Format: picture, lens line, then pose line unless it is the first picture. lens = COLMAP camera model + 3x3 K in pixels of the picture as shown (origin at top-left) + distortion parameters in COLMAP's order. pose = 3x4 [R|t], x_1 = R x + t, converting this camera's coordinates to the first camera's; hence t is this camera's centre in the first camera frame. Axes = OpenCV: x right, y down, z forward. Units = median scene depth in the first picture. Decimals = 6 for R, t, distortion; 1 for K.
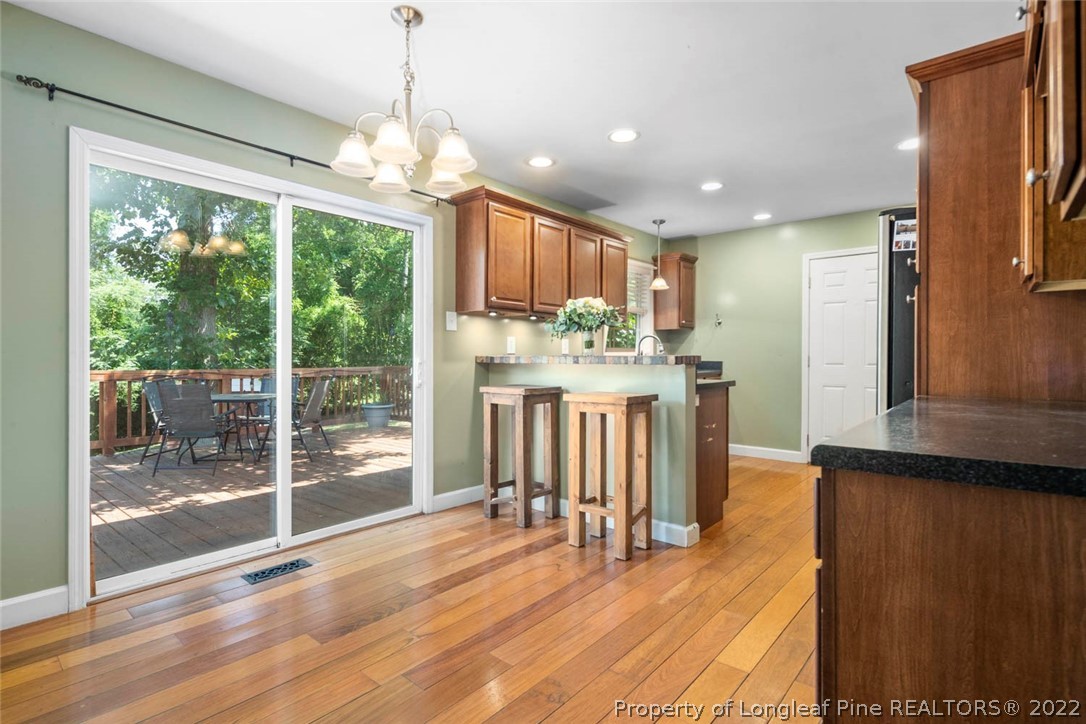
lens RADIAL K [[527.1, 0, 535.4], [0, 527.1, 363.4], [0, 0, 1]] dist [0.002507, -0.002181]
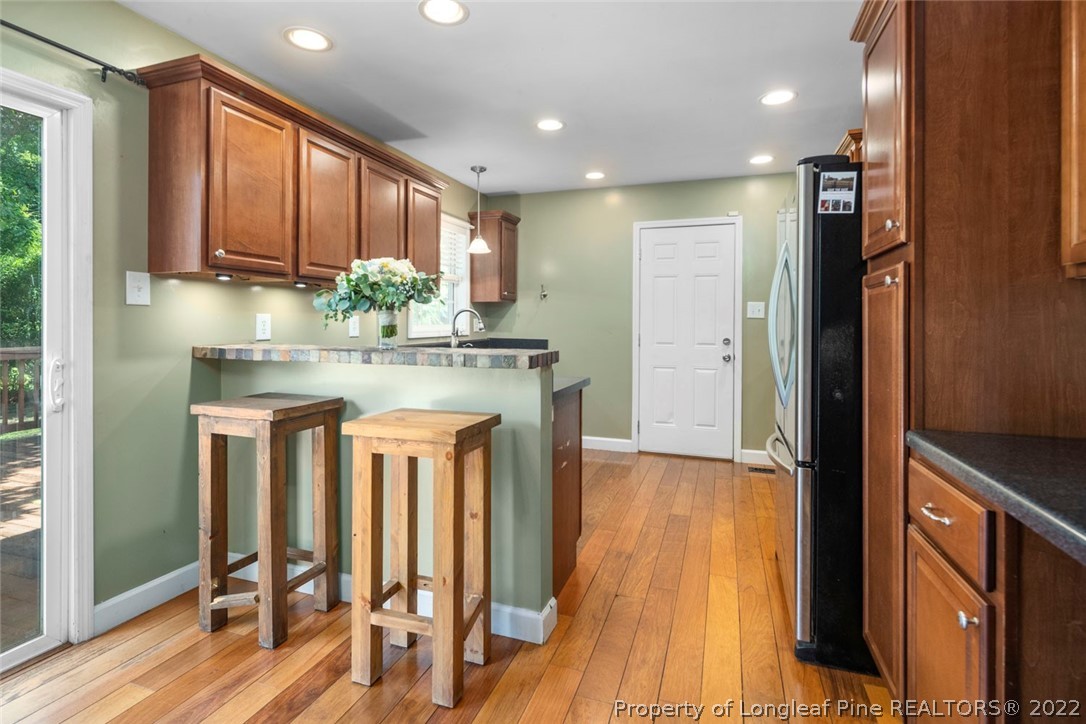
lens RADIAL K [[527.1, 0, 544.3], [0, 527.1, 322.4], [0, 0, 1]] dist [0.002507, -0.002181]
pose [[0.925823, 0.000518, 0.377956, 0.034330], [0.003697, 0.999939, -0.010426, -0.038920], [-0.377938, 0.011050, 0.925765, 0.330906]]
